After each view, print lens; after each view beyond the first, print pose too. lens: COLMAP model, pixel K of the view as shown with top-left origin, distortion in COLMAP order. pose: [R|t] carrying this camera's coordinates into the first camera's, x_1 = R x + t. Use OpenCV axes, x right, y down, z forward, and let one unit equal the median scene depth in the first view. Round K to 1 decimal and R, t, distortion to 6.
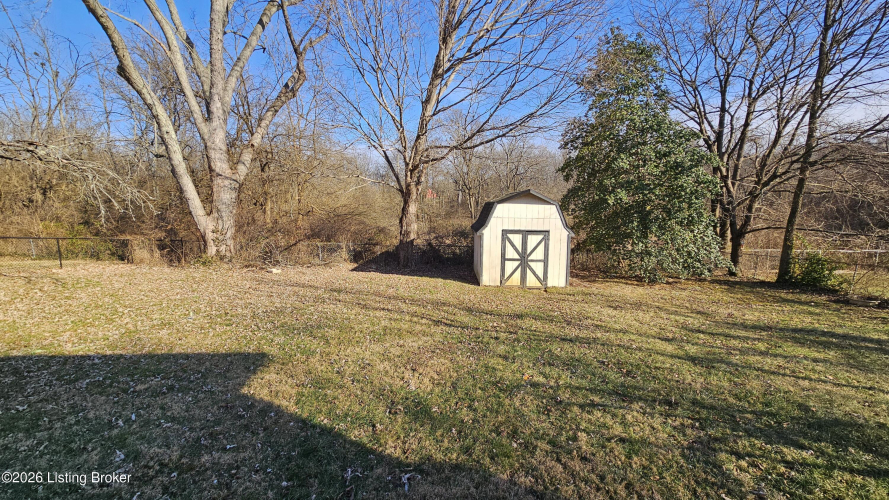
lens RADIAL K [[362.5, 0, 444.5], [0, 362.5, 250.0], [0, 0, 1]] dist [0.001948, -0.000220]
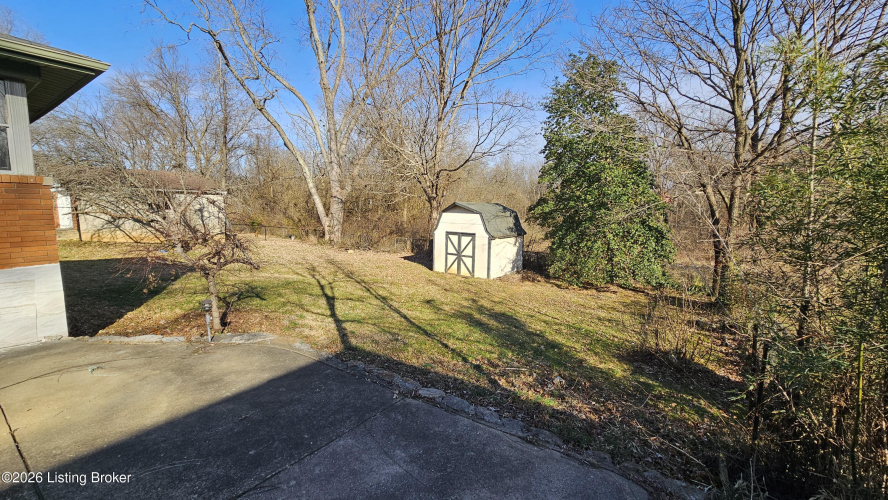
lens RADIAL K [[362.1, 0, 444.0], [0, 362.1, 250.0], [0, 0, 1]] dist [0.001948, -0.000220]
pose [[0.819115, 0.067252, -0.569673, 0.924199], [-0.074953, 0.997137, 0.009943, 0.000257], [0.568711, 0.034554, 0.821811, -0.122467]]
